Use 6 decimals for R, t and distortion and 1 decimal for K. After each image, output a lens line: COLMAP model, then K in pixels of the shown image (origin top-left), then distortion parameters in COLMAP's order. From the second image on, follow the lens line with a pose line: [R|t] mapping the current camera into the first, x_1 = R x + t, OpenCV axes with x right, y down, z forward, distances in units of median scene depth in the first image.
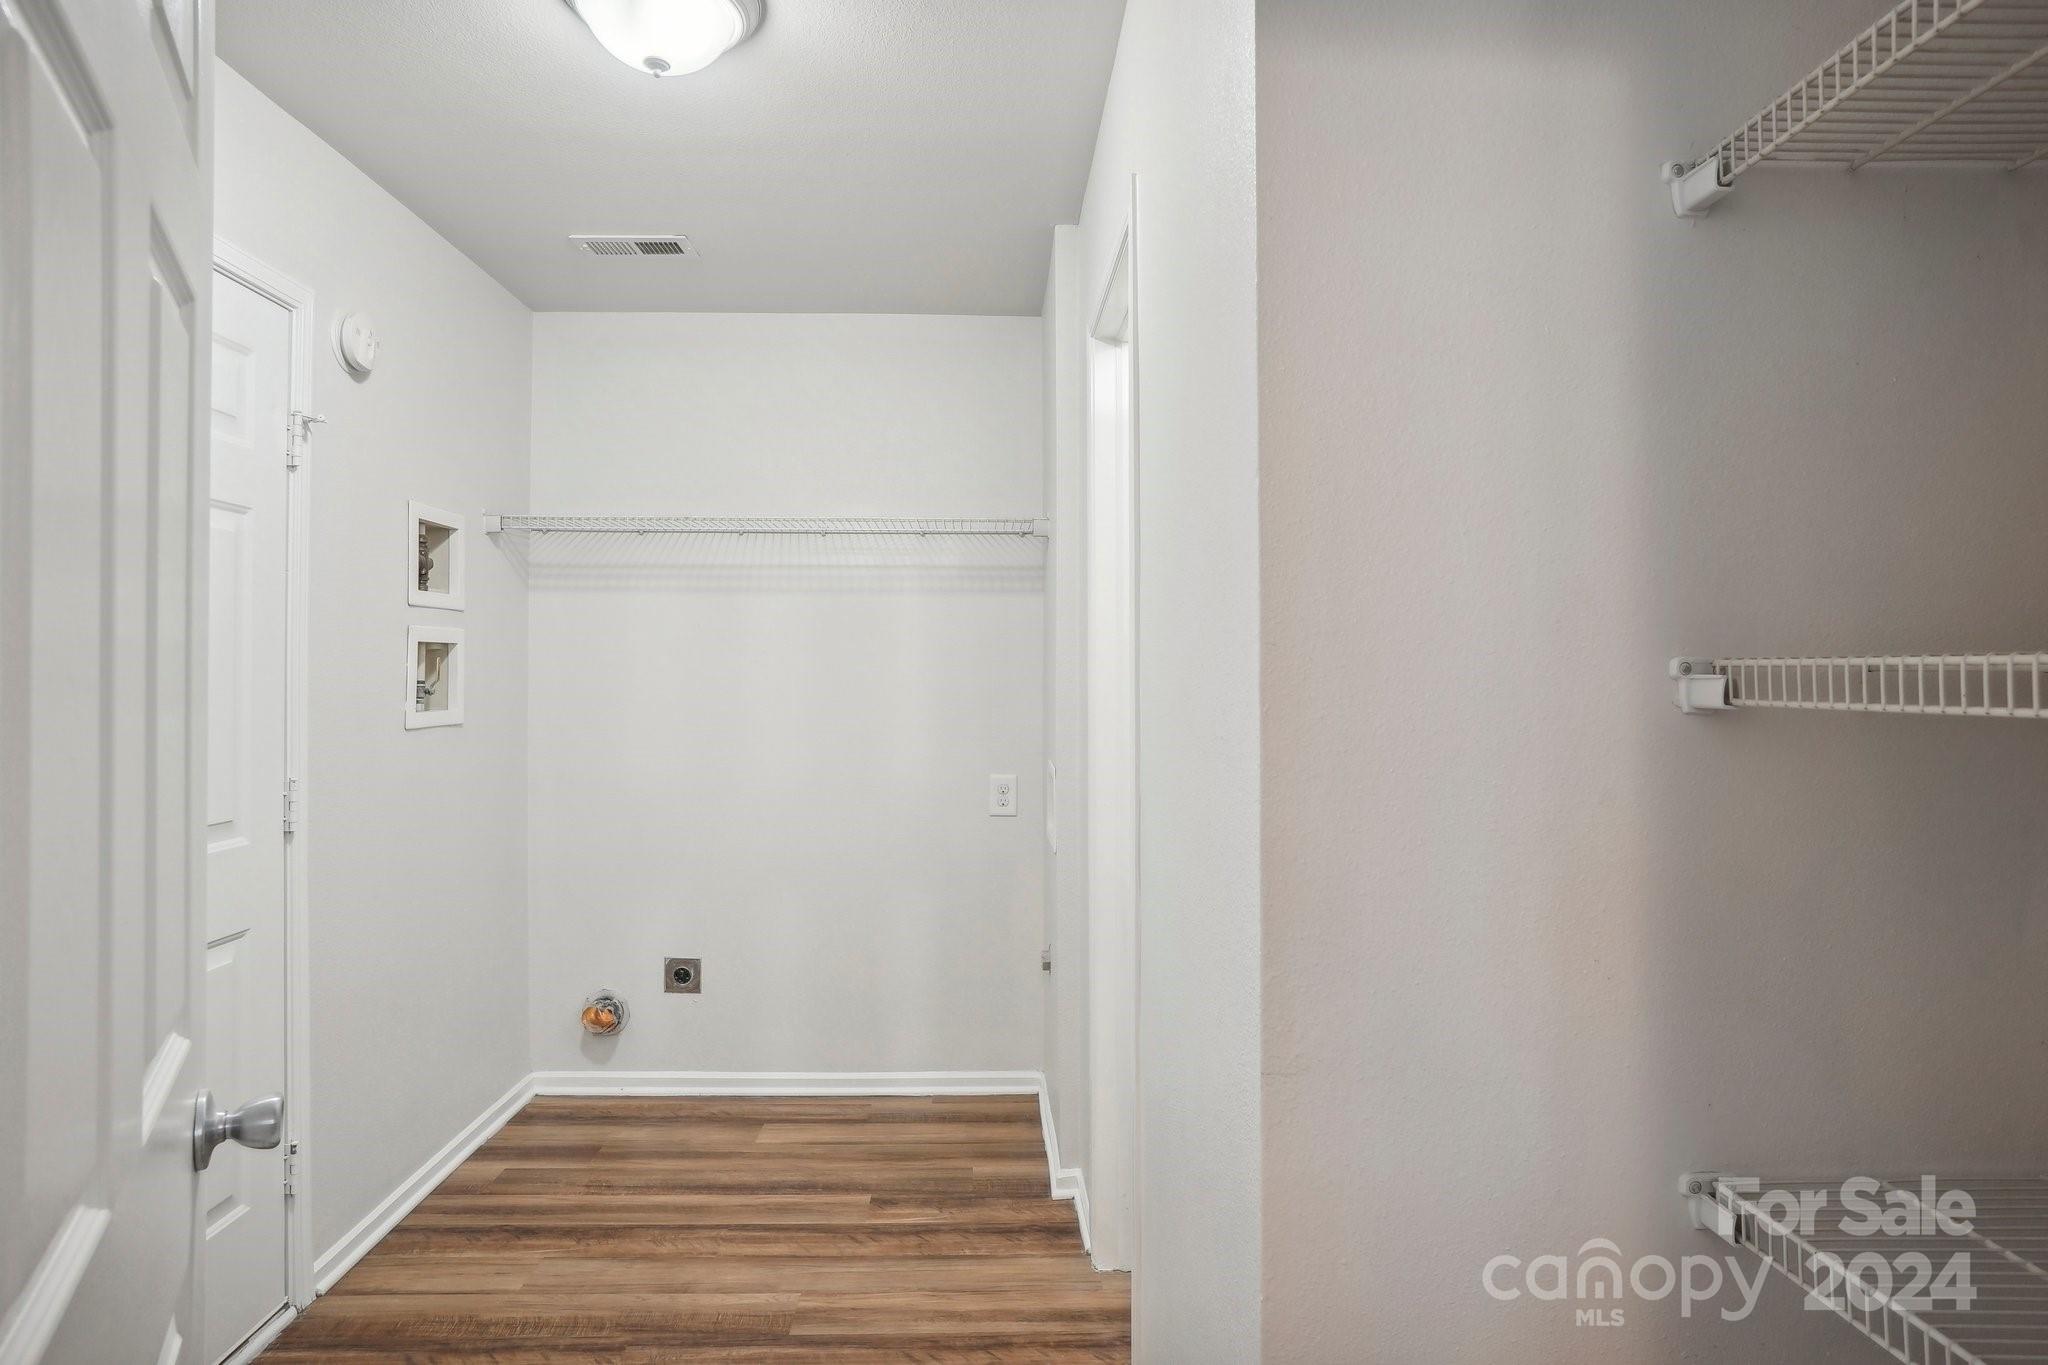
lens RADIAL K [[1101.7, 0, 1038.3], [0, 1101.7, 668.1], [0, 0, 1]] dist [-0.057813, 0.007869]
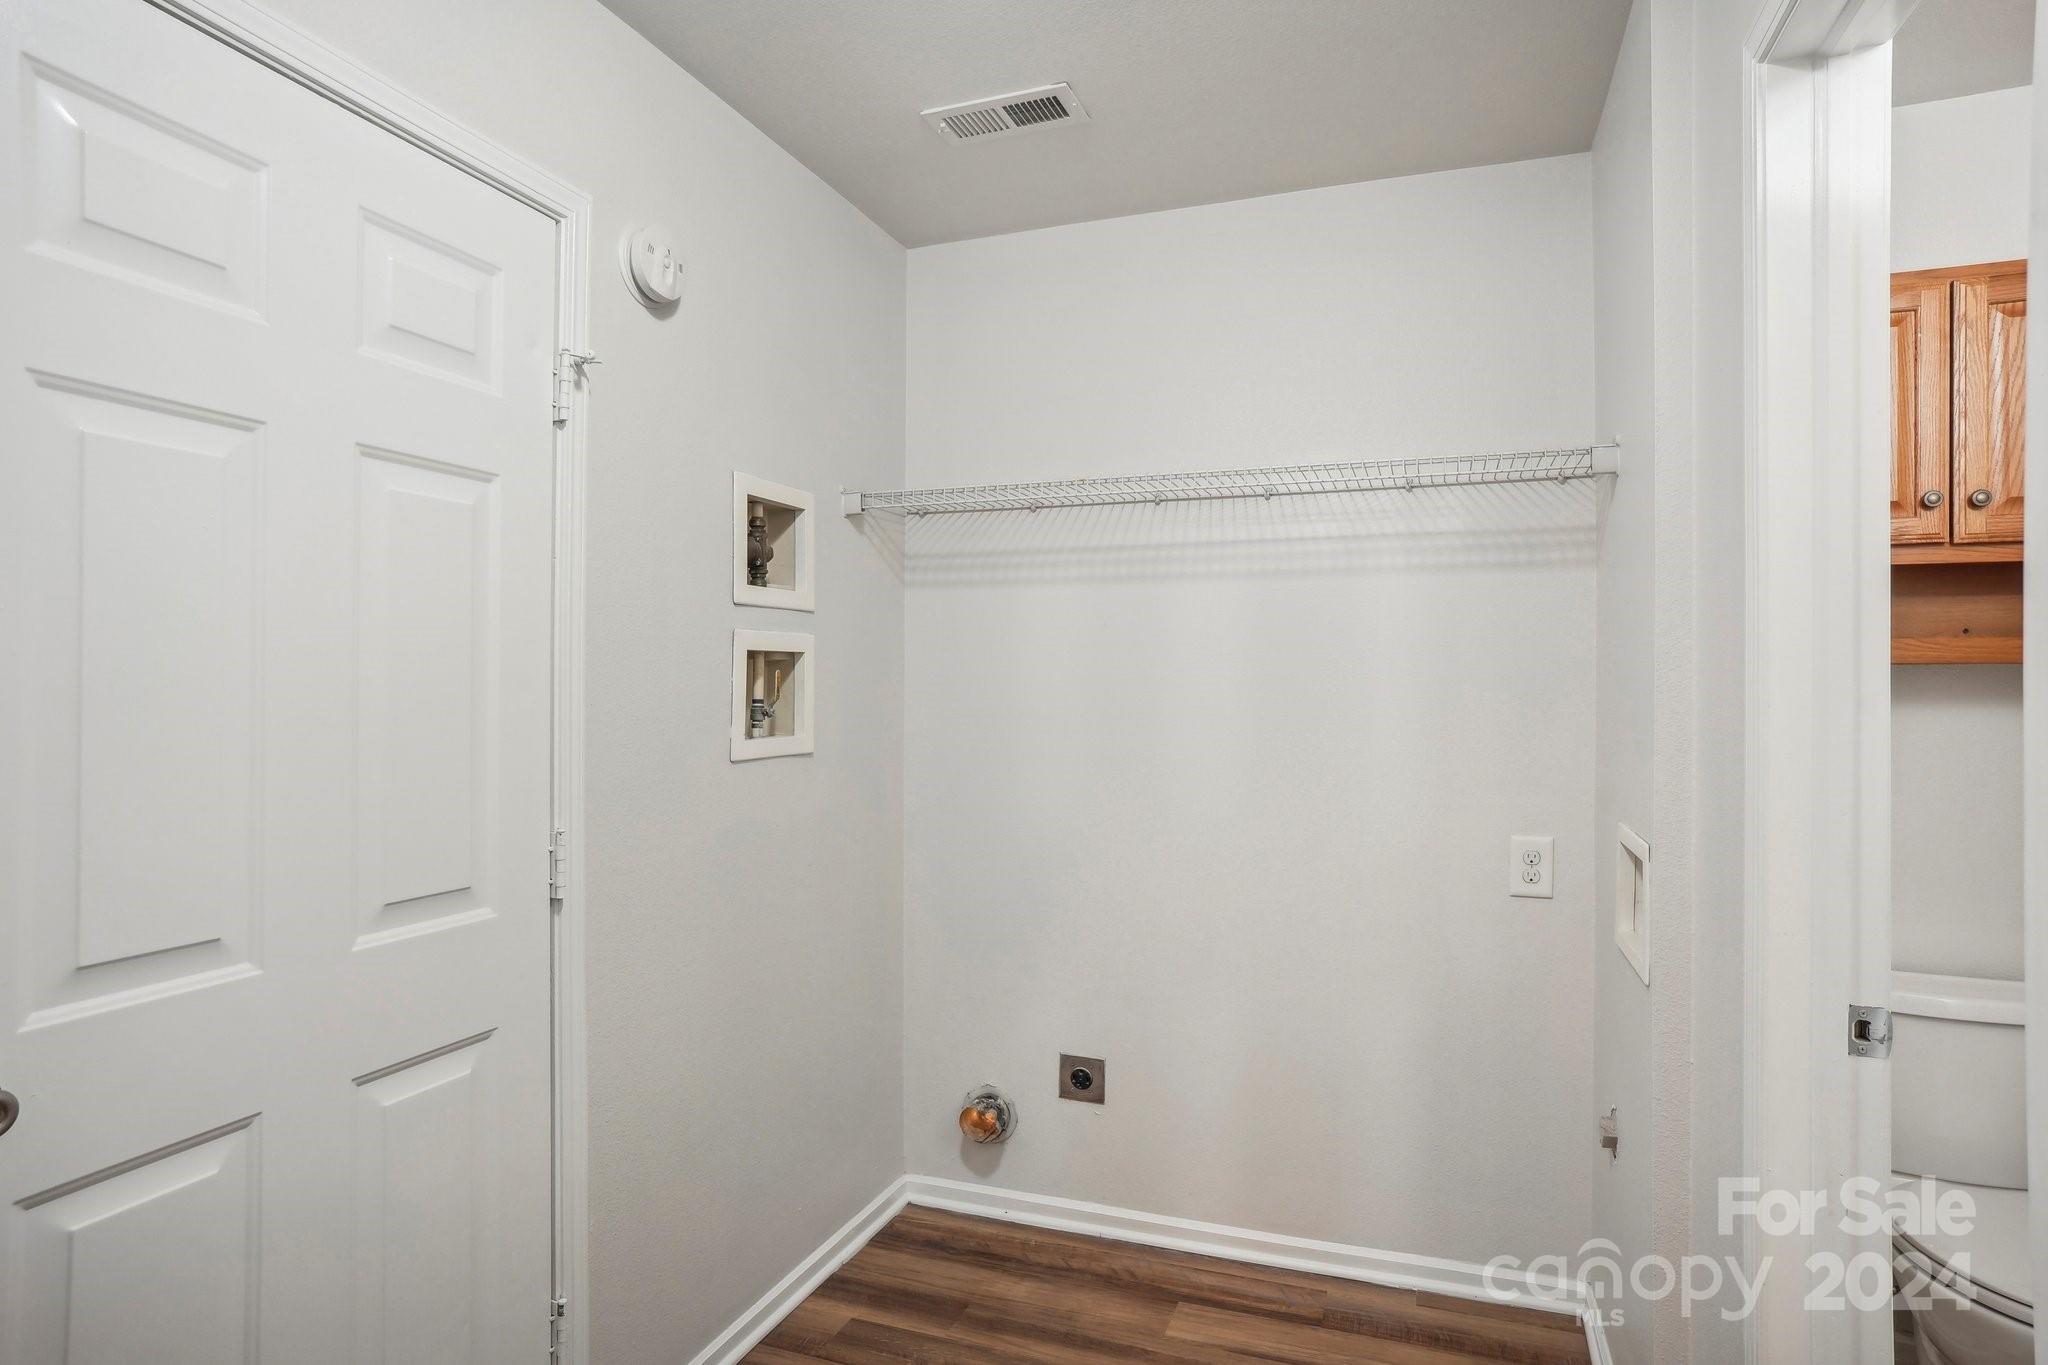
lens RADIAL K [[1101.7, 0, 1030.9], [0, 1101.7, 714.2], [0, 0, 1]] dist [-0.057813, 0.007869]
pose [[0.917700, 0.006706, -0.397217, -0.054887], [0.005703, 0.999532, 0.030052, -0.000567], [0.397233, -0.029844, 0.917232, 0.293341]]
